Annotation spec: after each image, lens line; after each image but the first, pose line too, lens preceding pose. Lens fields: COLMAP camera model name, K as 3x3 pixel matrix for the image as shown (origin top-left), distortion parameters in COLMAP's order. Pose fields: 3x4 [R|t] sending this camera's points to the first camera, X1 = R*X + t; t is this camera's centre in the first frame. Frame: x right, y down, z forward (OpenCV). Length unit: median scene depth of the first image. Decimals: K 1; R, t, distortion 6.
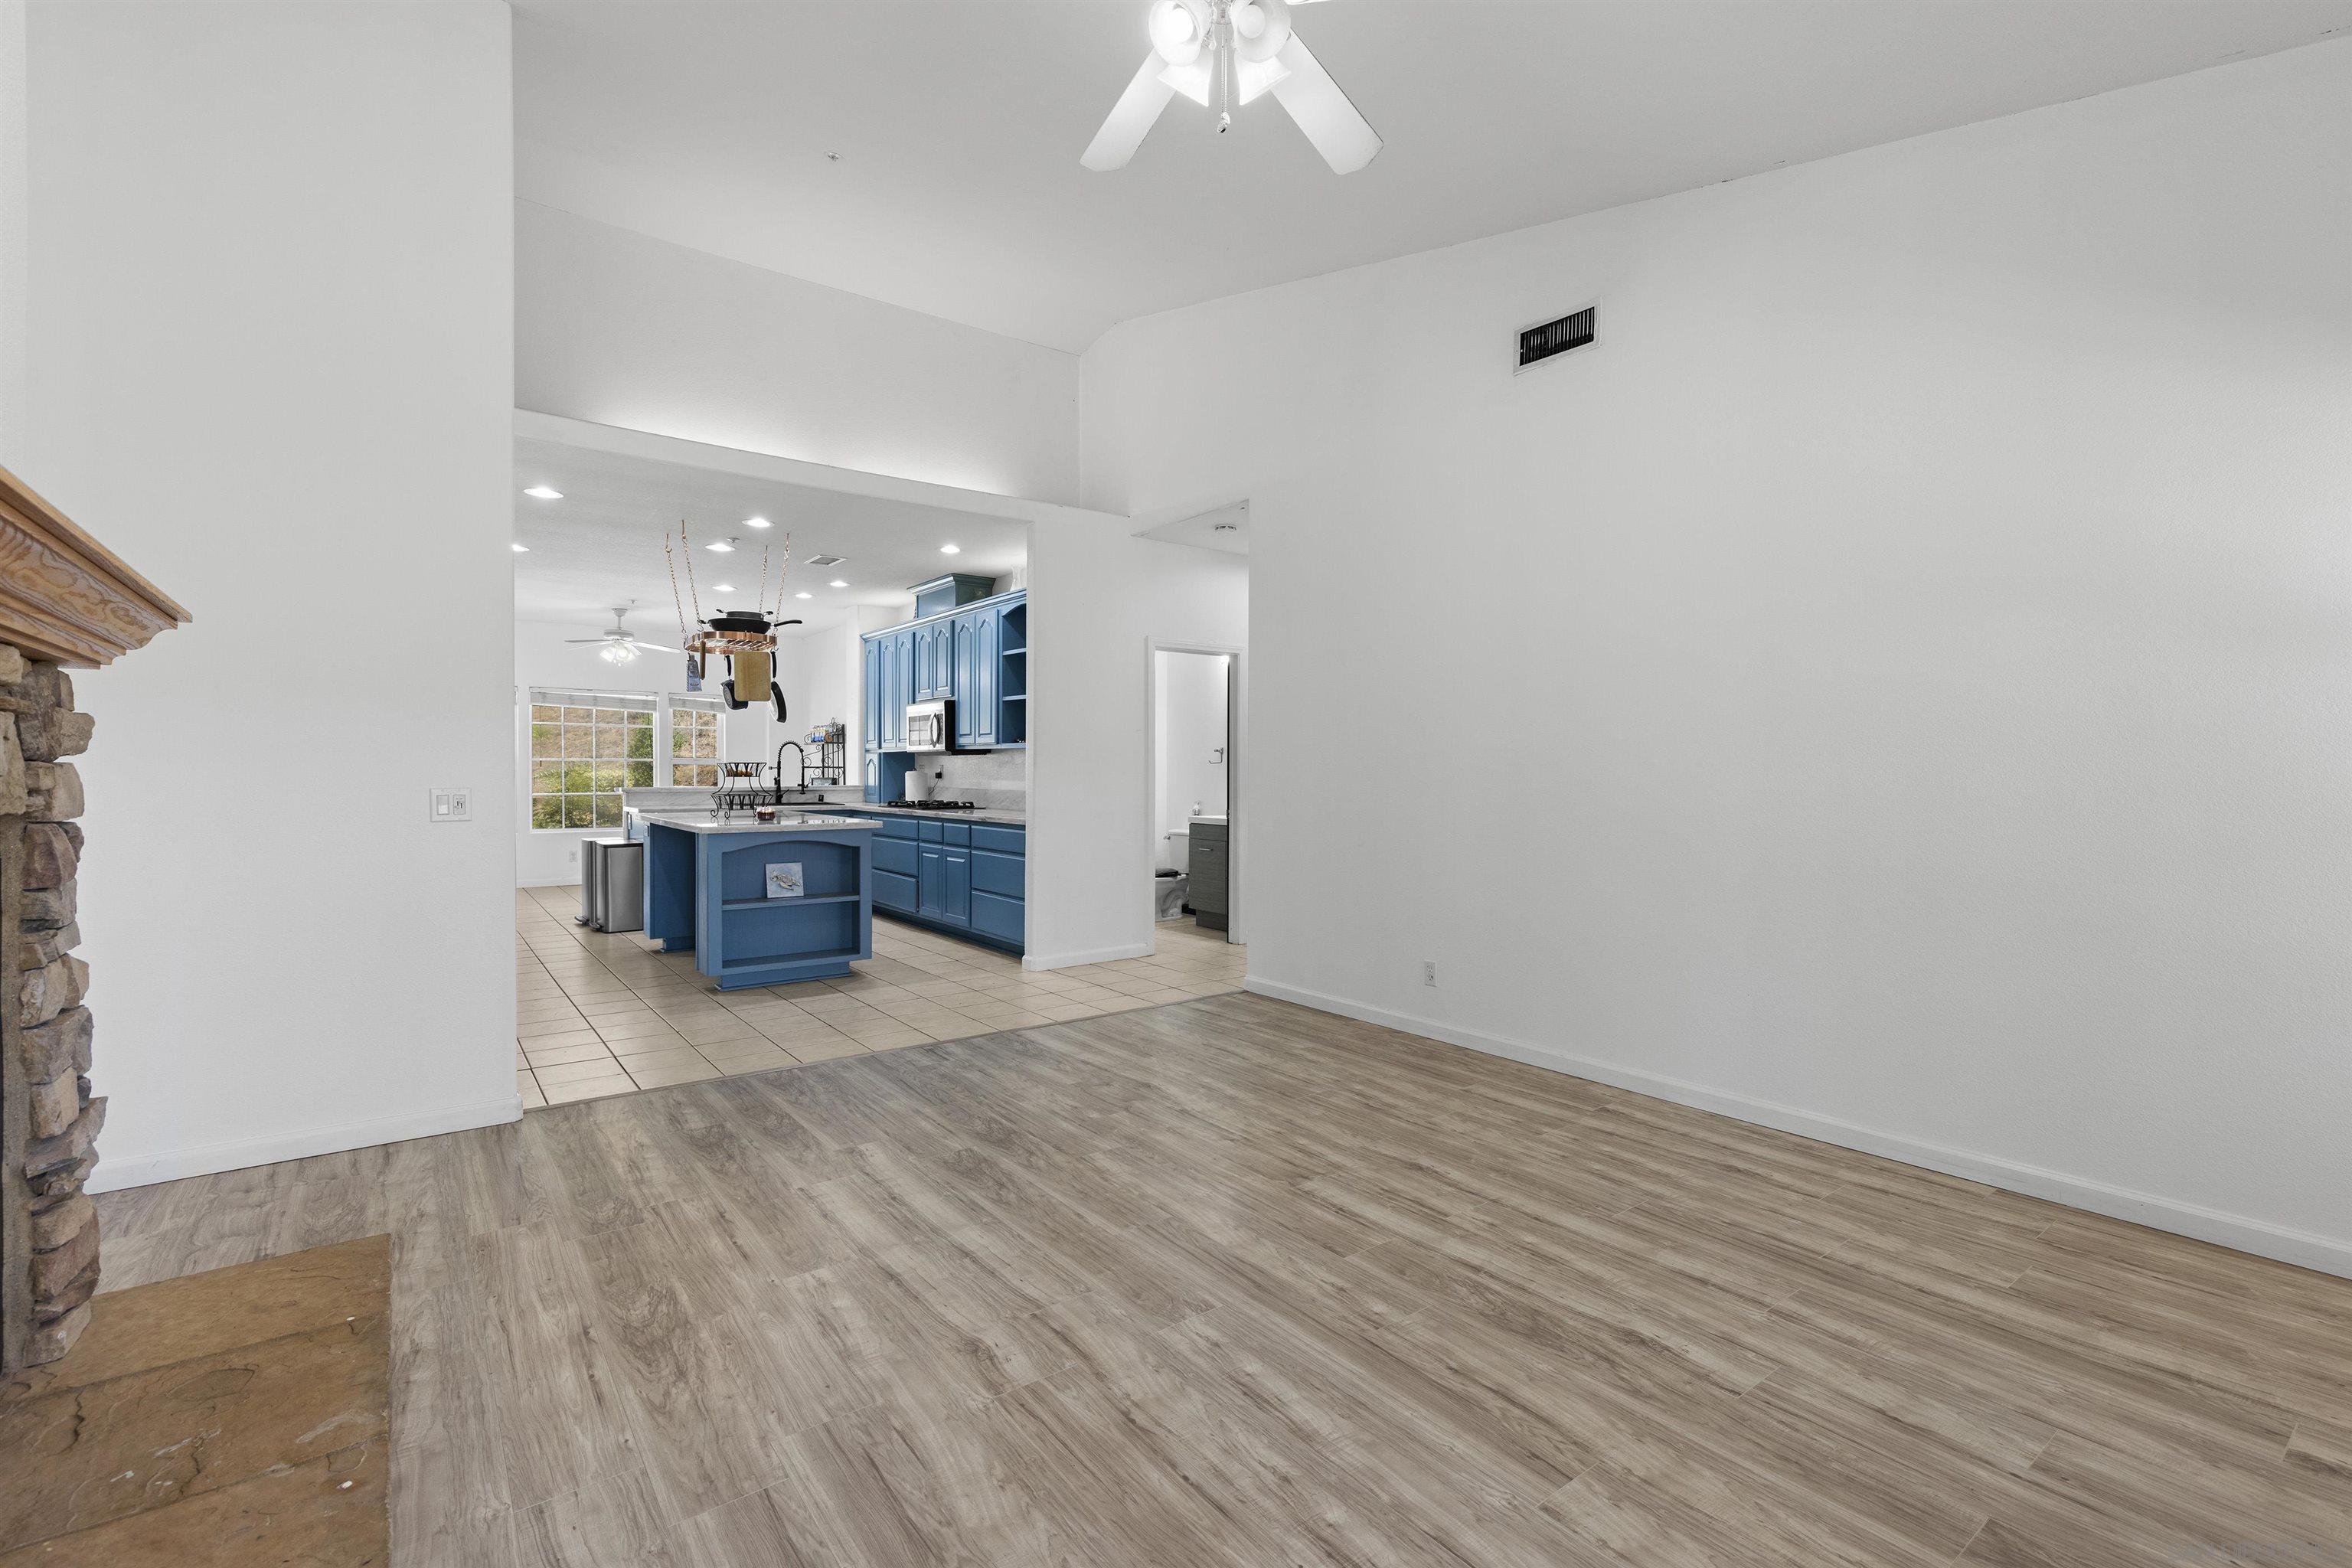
lens RADIAL K [[1051.6, 0, 1196.8], [0, 1051.6, 783.1], [0, 0, 1]] dist [0.001939, 0.000228]
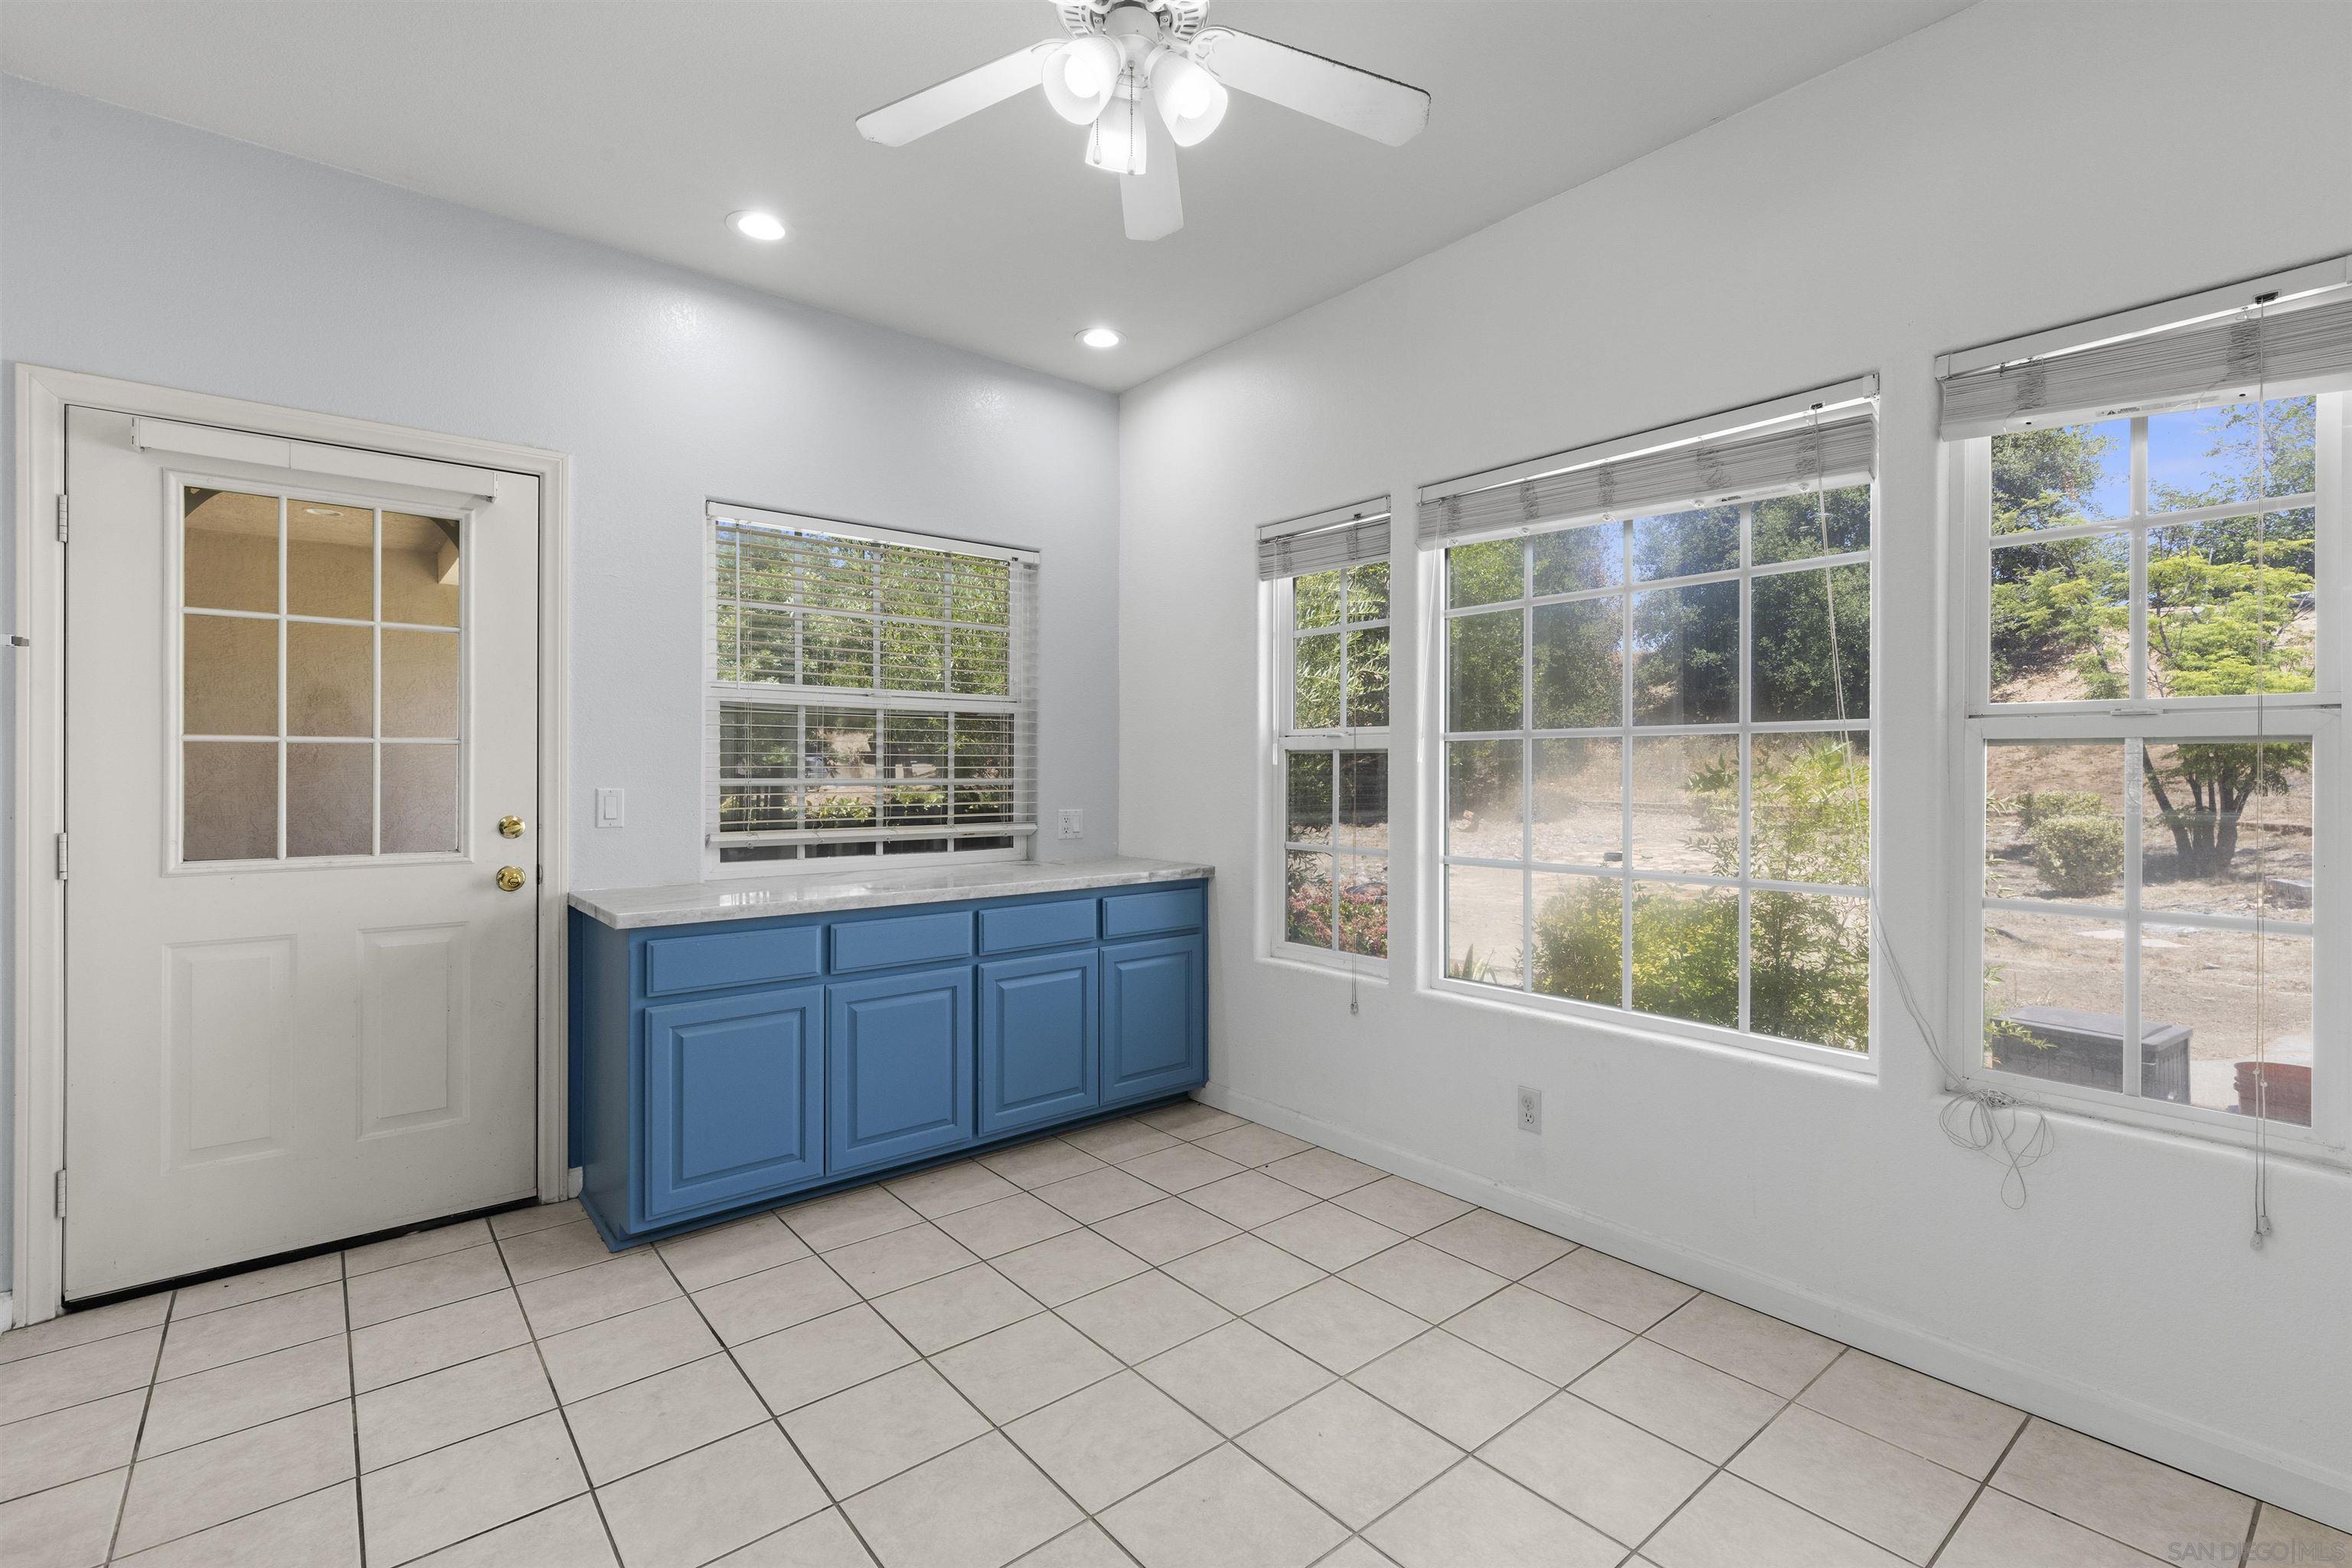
lens RADIAL K [[1051.6, 0, 1184.9], [0, 1051.6, 778.2], [0, 0, 1]] dist [0.001939, 0.000228]
pose [[0.035975, 0.005396, -0.999338, -1.088242], [-0.011869, 0.999917, 0.004972, -0.037031], [0.999282, 0.011683, 0.036036, 2.913771]]
